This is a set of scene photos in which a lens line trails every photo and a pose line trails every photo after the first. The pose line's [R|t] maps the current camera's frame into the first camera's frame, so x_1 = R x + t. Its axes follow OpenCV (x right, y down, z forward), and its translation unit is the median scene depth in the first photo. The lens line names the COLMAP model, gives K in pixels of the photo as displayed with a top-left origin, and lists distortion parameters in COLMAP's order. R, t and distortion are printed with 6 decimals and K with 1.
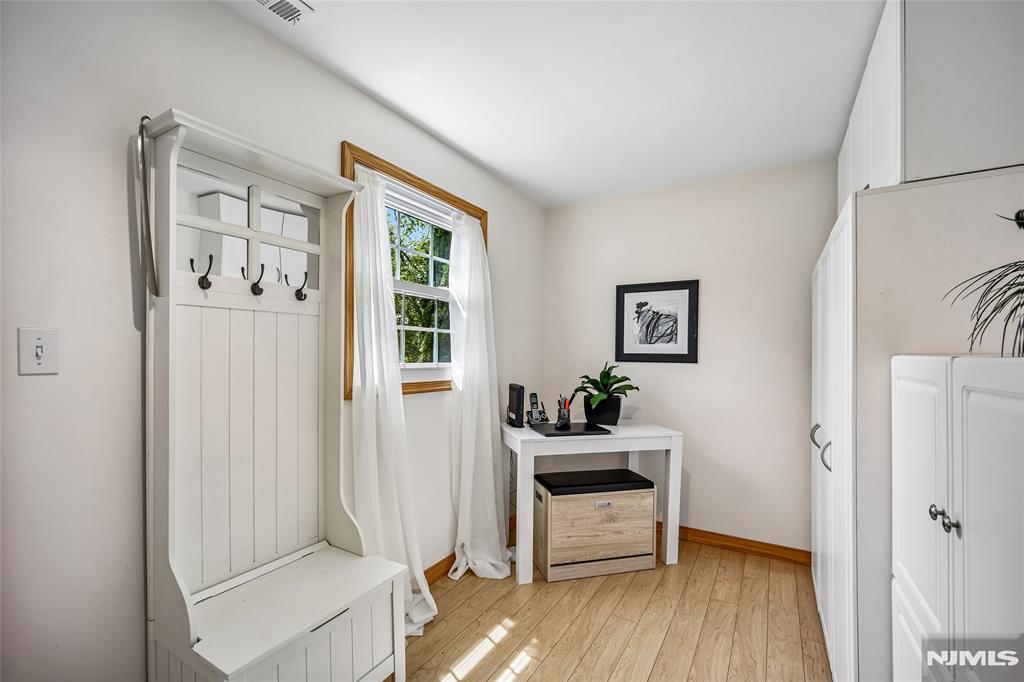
lens RADIAL K [[438.5, 0, 501.8], [0, 438.5, 345.8], [0, 0, 1]] dist [-0.013980, 0.000347]
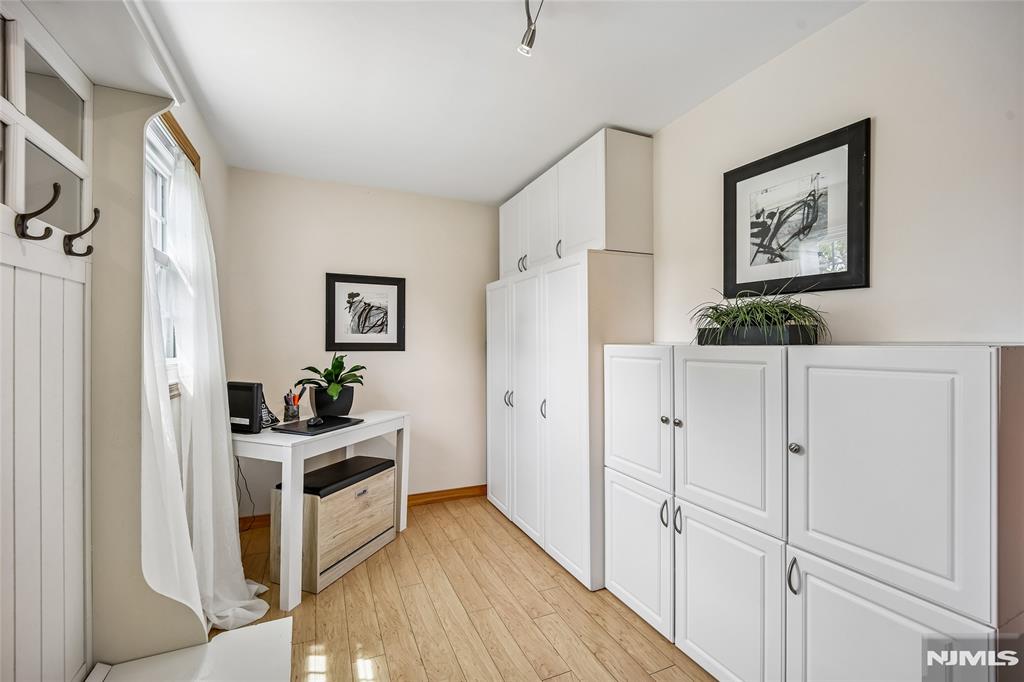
lens RADIAL K [[438.5, 0, 502.8], [0, 438.5, 340.7], [0, 0, 1]] dist [-0.013980, 0.000347]
pose [[0.566325, -0.002803, 0.824178, -0.393531], [-0.011953, 0.999861, 0.011614, -0.004165], [-0.824096, -0.016429, 0.566212, 0.157146]]
